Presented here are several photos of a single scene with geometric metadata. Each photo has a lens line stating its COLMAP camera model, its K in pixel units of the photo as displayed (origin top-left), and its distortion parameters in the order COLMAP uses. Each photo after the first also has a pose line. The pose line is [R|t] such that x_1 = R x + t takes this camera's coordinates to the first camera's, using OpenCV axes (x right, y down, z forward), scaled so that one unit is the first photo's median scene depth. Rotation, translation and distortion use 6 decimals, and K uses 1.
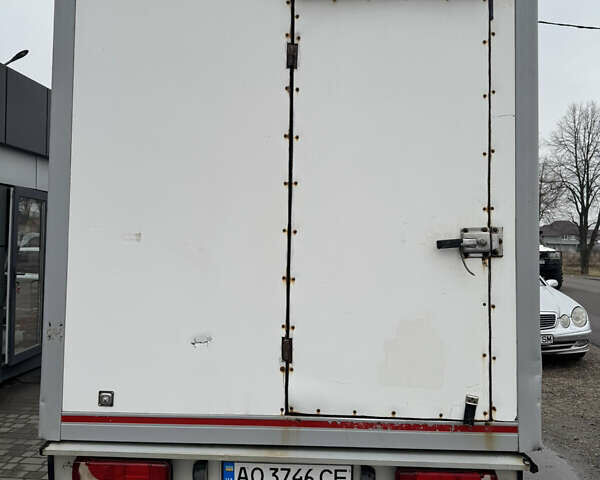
lens RADIAL K [[565.6, 0, 300.0], [0, 565.6, 240.0], [0, 0, 1]] dist [0.152823, -0.374758]
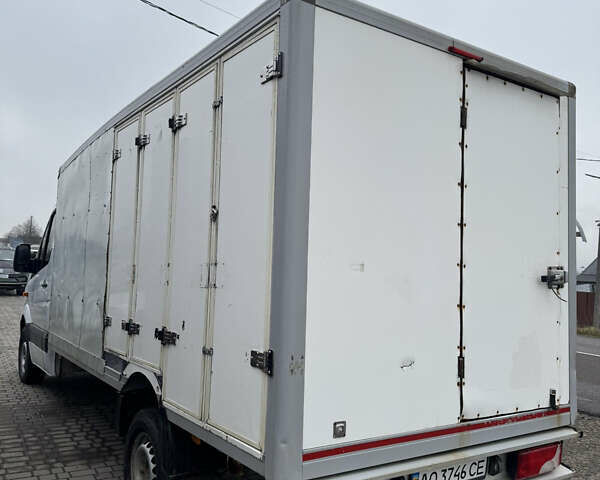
lens RADIAL K [[568.3, 0, 305.9], [0, 568.3, 240.6], [0, 0, 1]] dist [0.140391, -0.356910]
pose [[0.804026, 0.050197, 0.592471, -0.996579], [-0.045705, 0.998700, -0.022589, -0.025452], [-0.592835, -0.008916, 0.805275, 0.236875]]
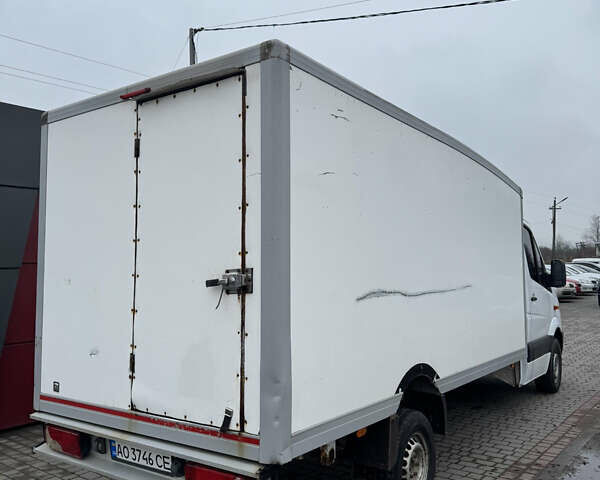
lens RADIAL K [[565.6, 0, 300.0], [0, 565.6, 240.0], [0, 0, 1]] dist [0.152823, -0.374758]
pose [[0.831765, -0.057749, -0.552116, 1.091516], [0.042391, 0.998278, -0.040552, -0.028455], [0.553507, 0.010325, 0.832780, 0.071646]]
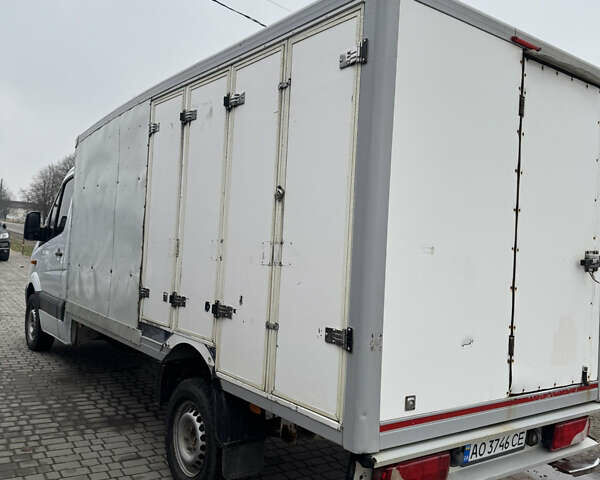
lens RADIAL K [[565.6, 0, 300.0], [0, 565.6, 240.0], [0, 0, 1]] dist [0.152823, -0.374758]
pose [[0.780435, 0.038751, 0.624035, -1.169502], [-0.069959, 0.997222, 0.025569, -0.035008], [-0.621310, -0.063612, 0.780978, 0.325446]]
